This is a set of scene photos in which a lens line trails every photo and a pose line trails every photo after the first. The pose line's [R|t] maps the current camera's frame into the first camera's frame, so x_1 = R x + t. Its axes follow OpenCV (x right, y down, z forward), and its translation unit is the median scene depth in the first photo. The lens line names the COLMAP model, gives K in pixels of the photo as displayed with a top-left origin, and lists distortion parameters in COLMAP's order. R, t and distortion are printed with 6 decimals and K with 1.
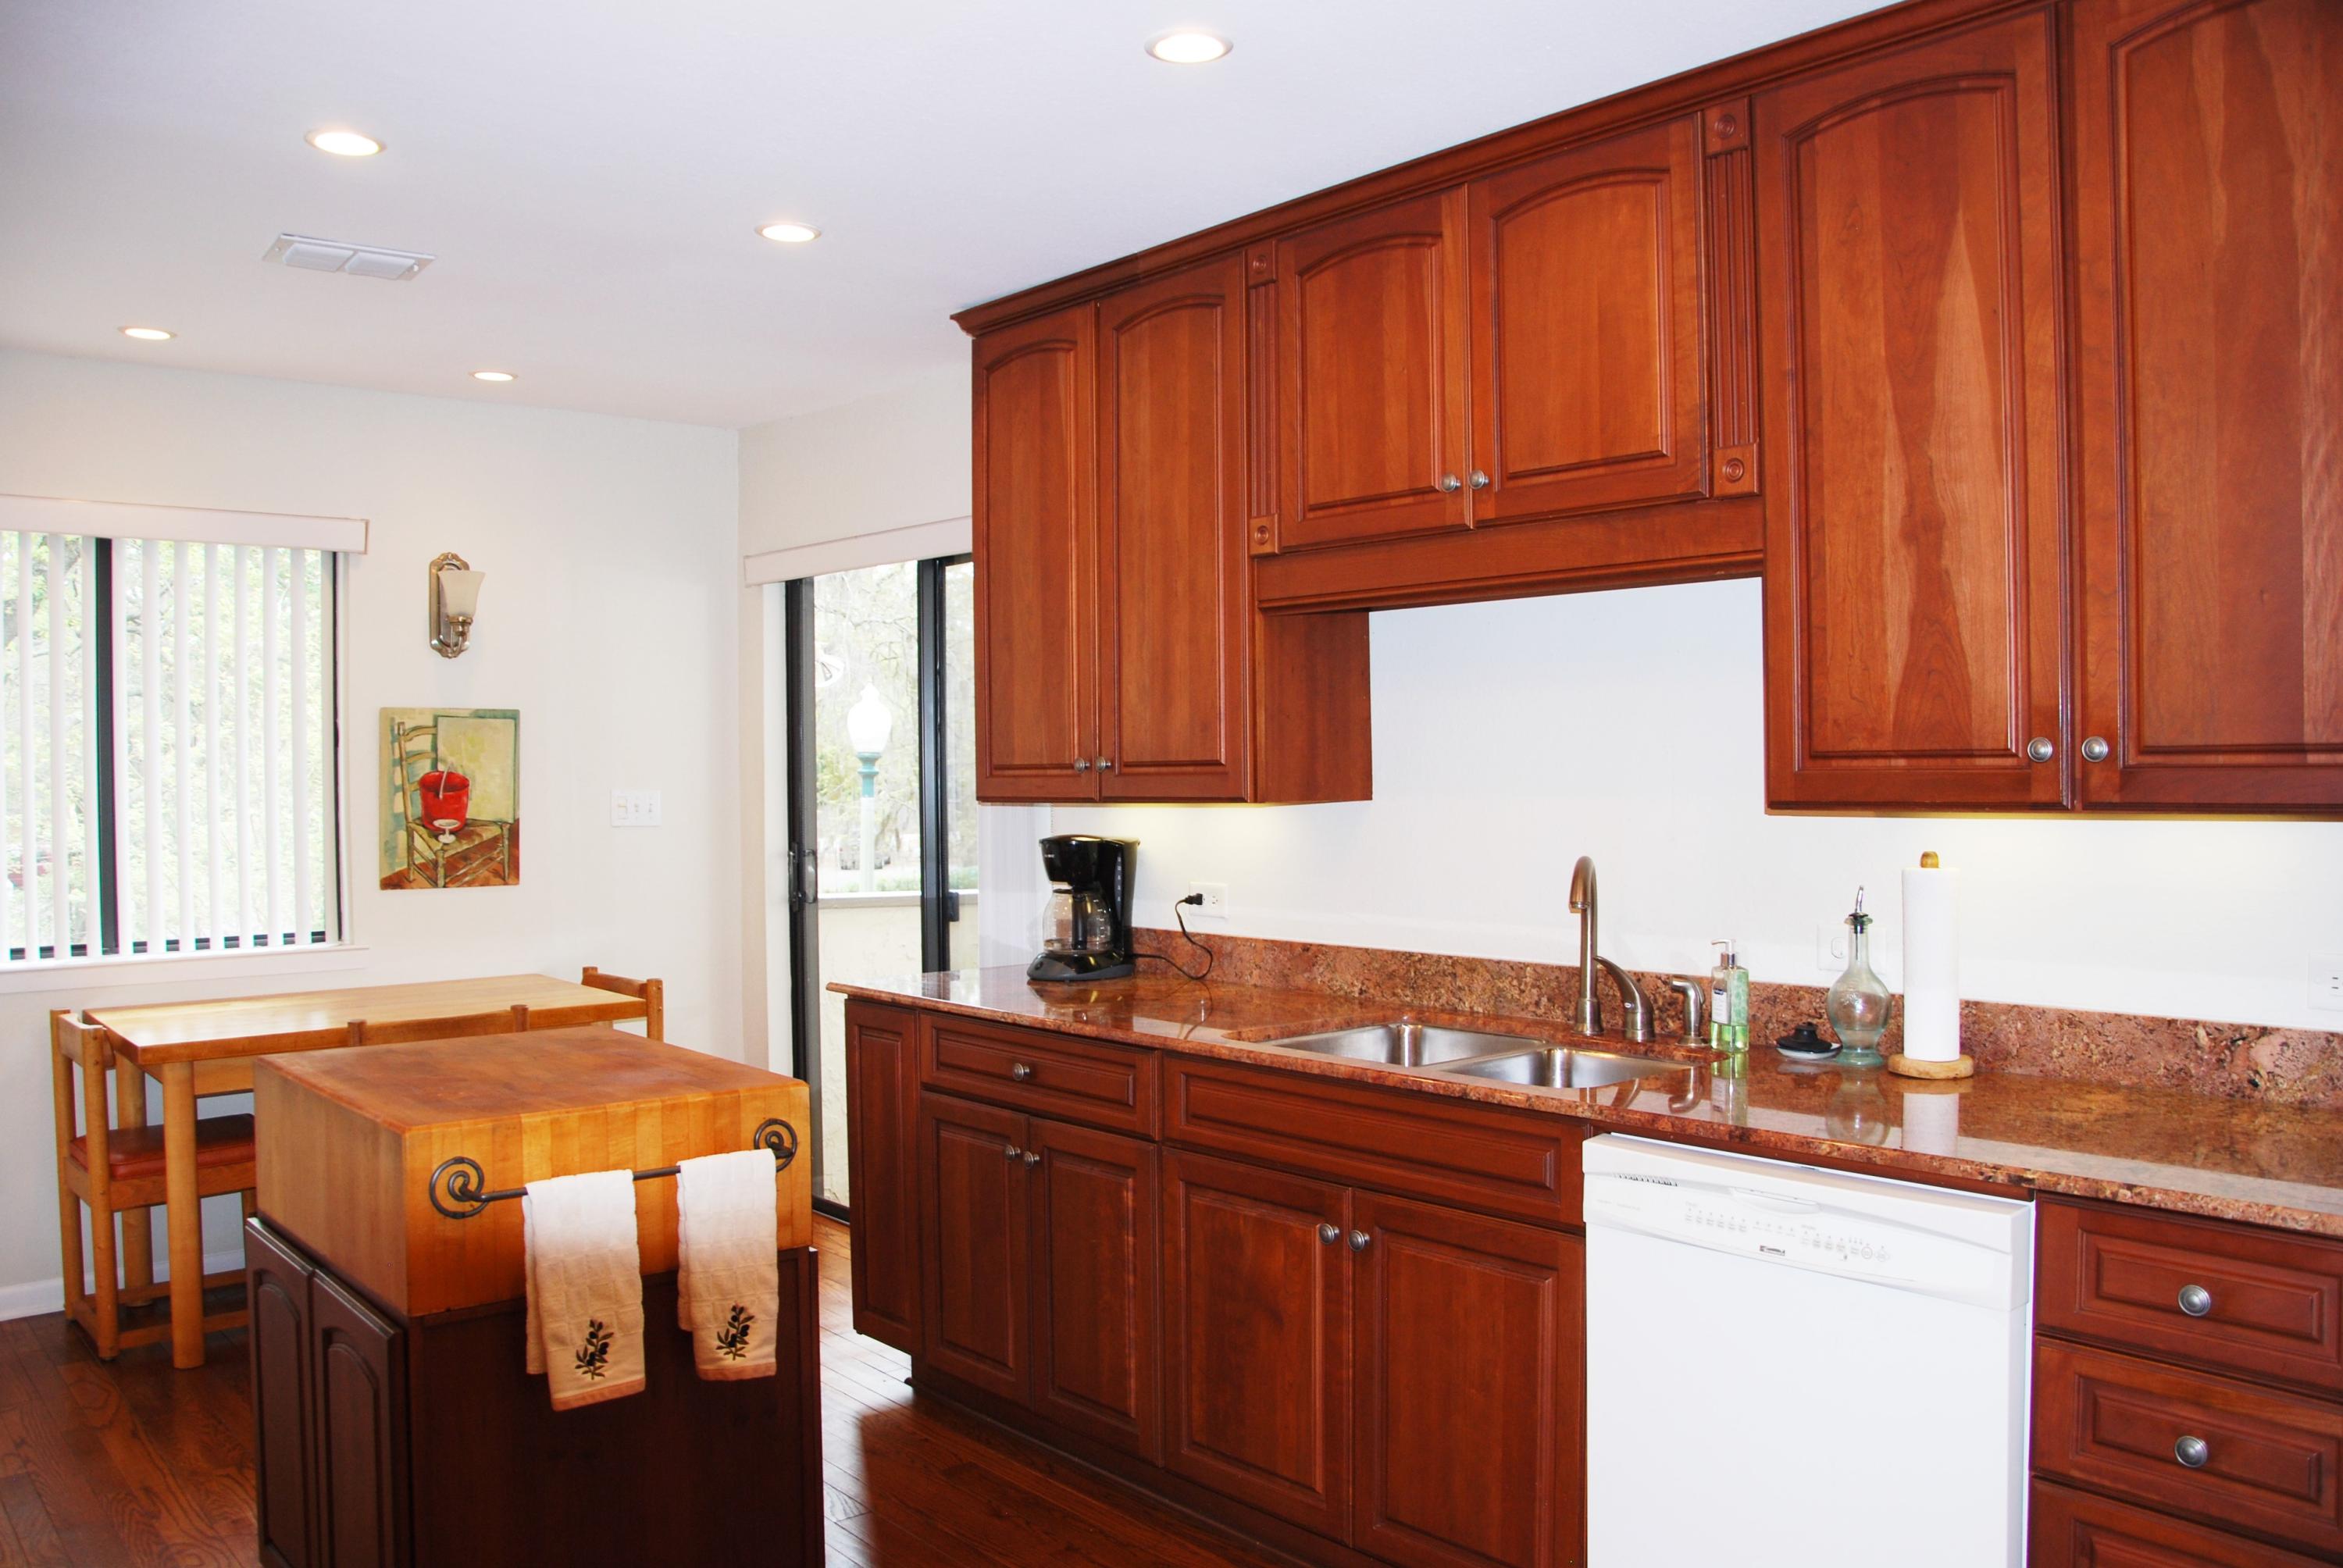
lens RADIAL K [[1860.7, 0, 1171.5], [0, 1860.7, 784.0], [0, 0, 1]] dist [-0.069190, 0.001359]
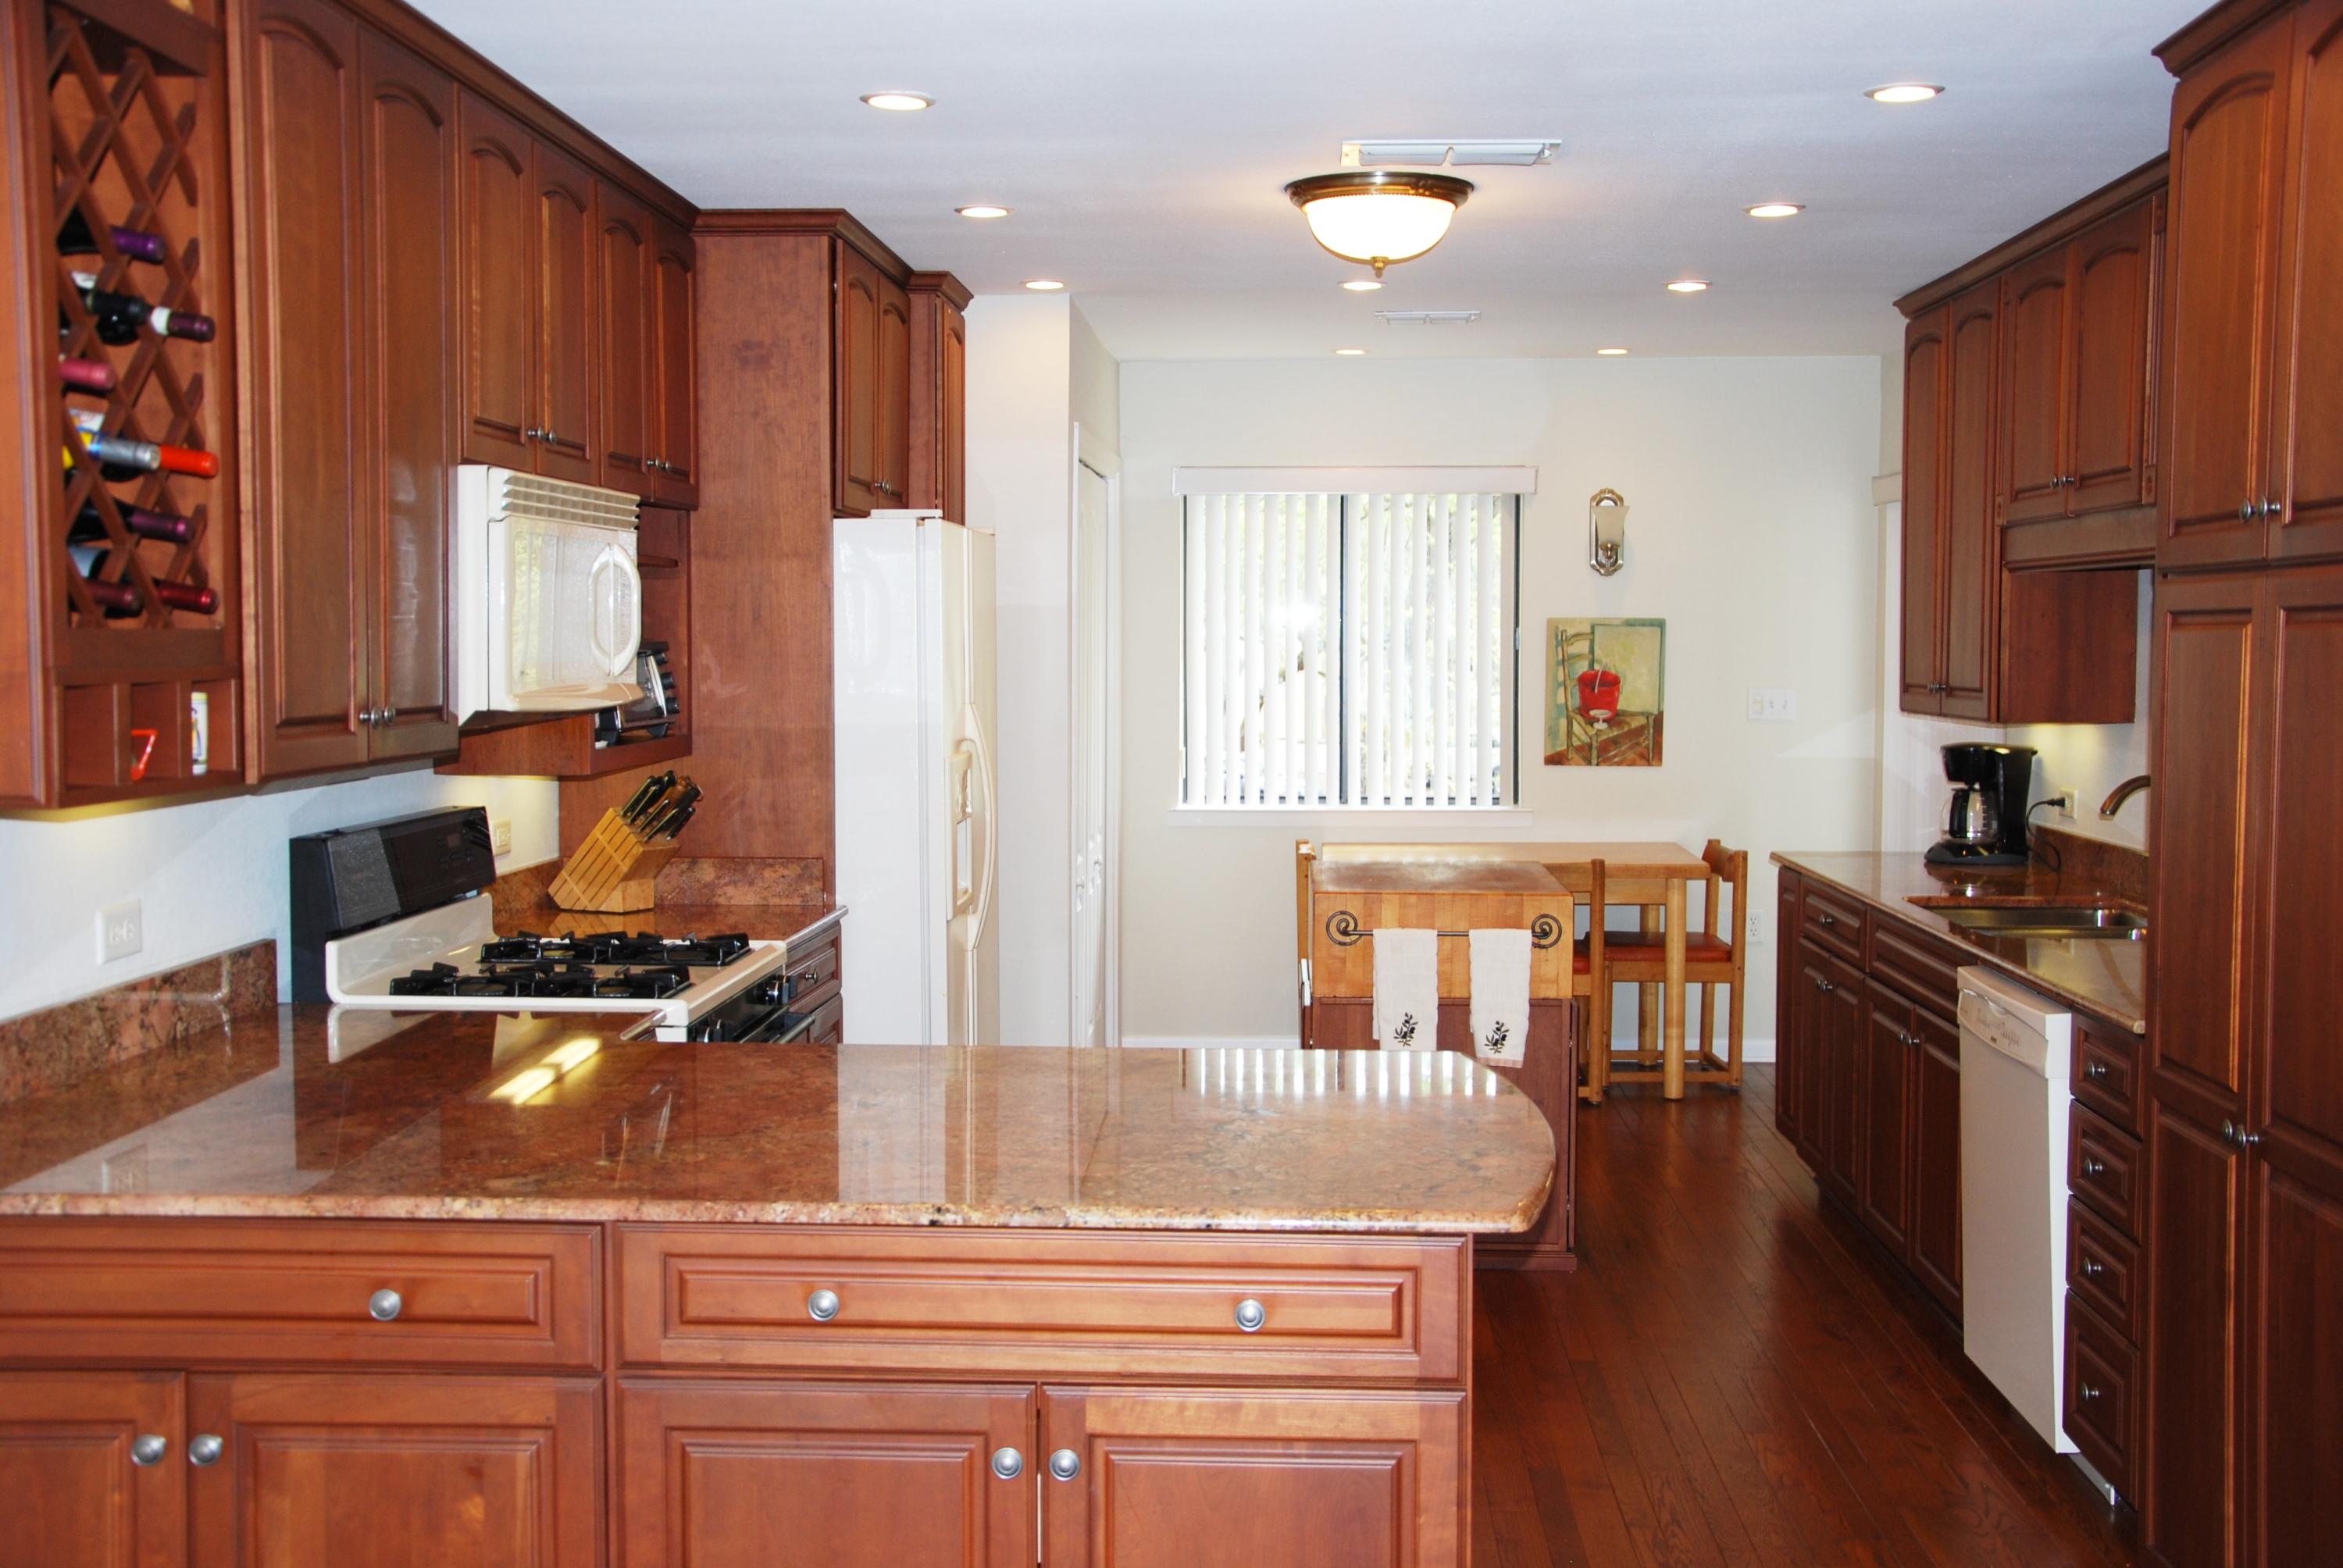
lens RADIAL K [[2515.7, 0, 1171.5], [0, 2515.7, 784.0], [0, 0, 1]] dist [0.011692, 0.017941]
pose [[0.736218, 0.050943, -0.674824, 0.526376], [-0.012709, 0.998028, 0.061477, -0.030864], [0.676625, -0.036684, 0.735413, -0.418525]]
